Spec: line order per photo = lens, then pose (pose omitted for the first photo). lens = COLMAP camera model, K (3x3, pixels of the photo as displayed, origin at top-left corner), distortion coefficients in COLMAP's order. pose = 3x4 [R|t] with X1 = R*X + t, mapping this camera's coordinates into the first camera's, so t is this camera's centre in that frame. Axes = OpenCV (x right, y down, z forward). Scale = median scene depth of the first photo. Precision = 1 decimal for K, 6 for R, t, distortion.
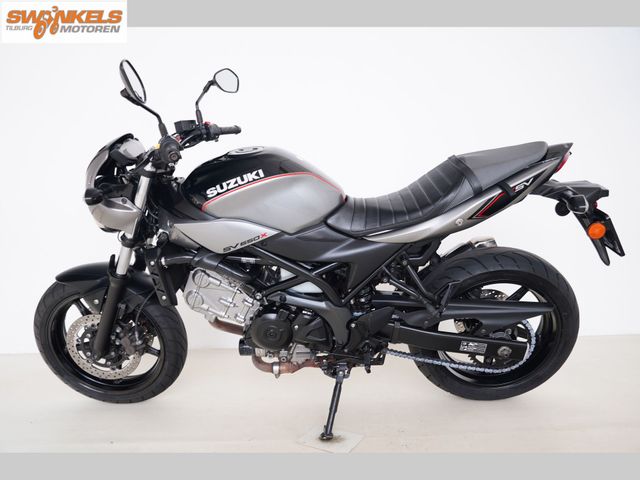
lens RADIAL K [[488.8, 0, 320.0], [0, 488.8, 240.0], [0, 0, 1]] dist [-0.093099, 0.000982]
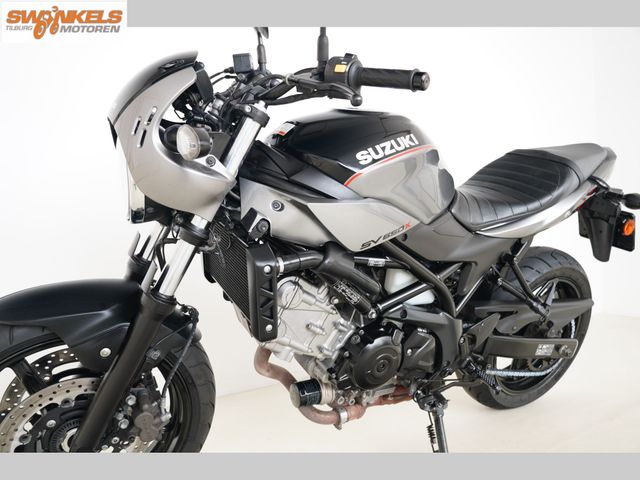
lens RADIAL K [[488.8, 0, 320.0], [0, 488.8, 240.0], [0, 0, 1]] dist [-0.093099, 0.000982]
pose [[0.832863, 0.004119, 0.553464, -0.612781], [0.035168, 0.997558, -0.060347, 0.050207], [-0.552361, 0.069725, 0.830684, 0.465789]]
